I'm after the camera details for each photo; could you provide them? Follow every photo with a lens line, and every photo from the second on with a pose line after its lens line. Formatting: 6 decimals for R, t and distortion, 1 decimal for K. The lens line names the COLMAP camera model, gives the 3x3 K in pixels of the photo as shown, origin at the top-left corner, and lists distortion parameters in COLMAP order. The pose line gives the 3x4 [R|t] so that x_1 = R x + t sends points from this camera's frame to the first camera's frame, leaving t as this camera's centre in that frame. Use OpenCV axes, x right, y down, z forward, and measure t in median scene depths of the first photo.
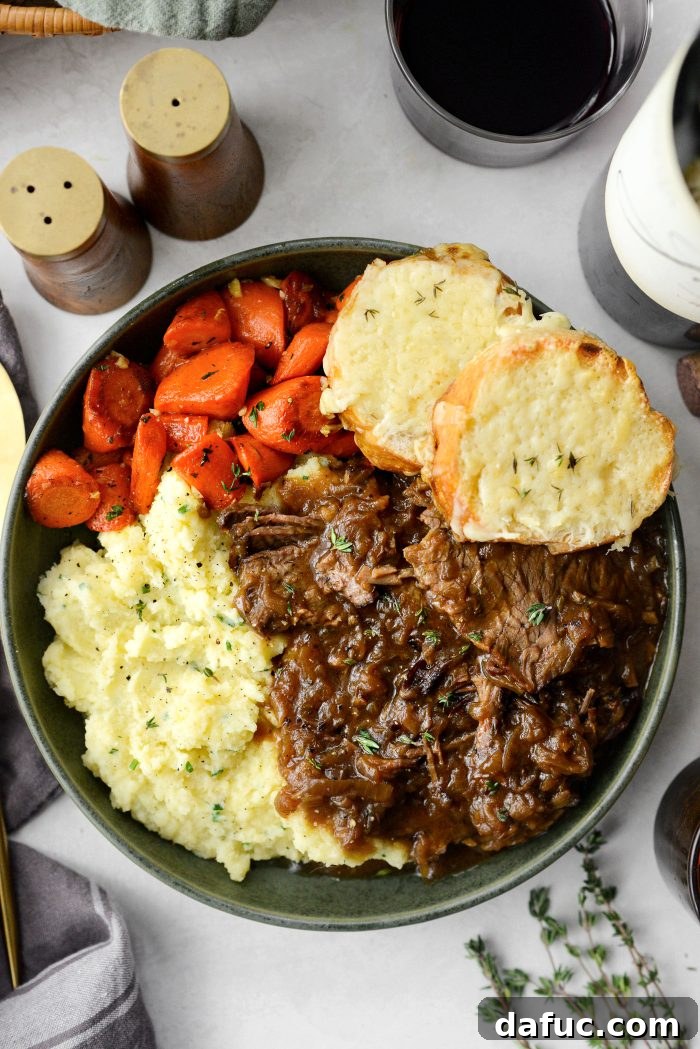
lens RADIAL K [[1699.5, 0, 350.0], [0, 1699.5, 524.5], [0, 0, 1]] dist [-0.112712, -0.008798]
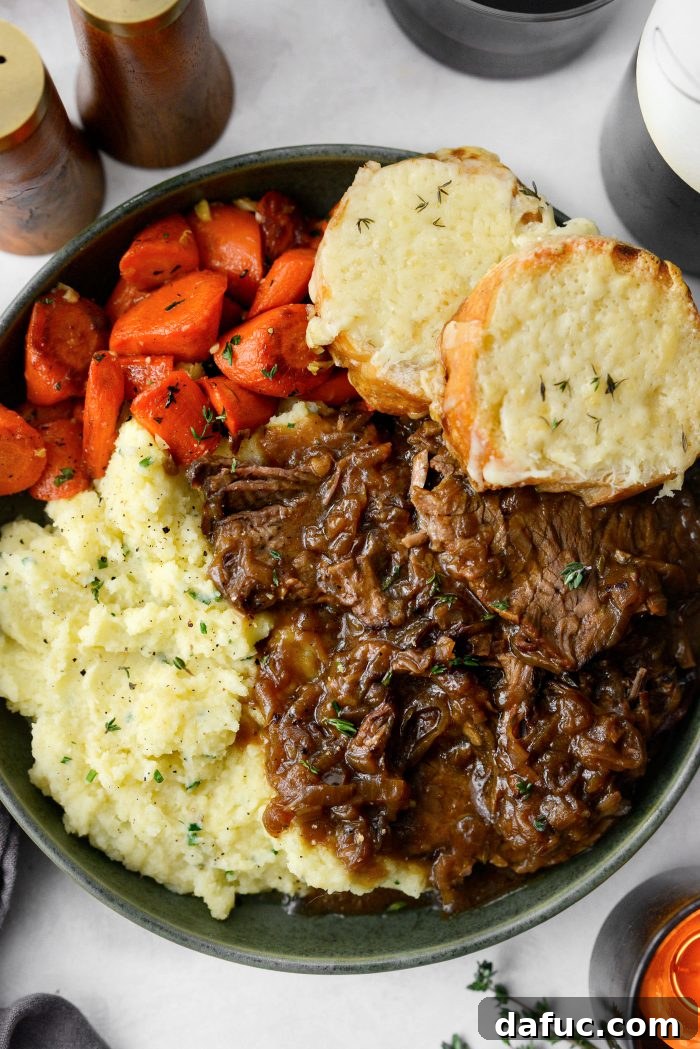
lens RADIAL K [[1699.5, 0, 350.0], [0, 1699.5, 524.5], [0, 0, 1]] dist [-0.112712, -0.008798]
pose [[0.999518, -0.025956, 0.017033, -0.012748], [0.027375, 0.995639, -0.089185, 0.097486], [-0.014644, 0.089608, 0.995869, 0.169674]]
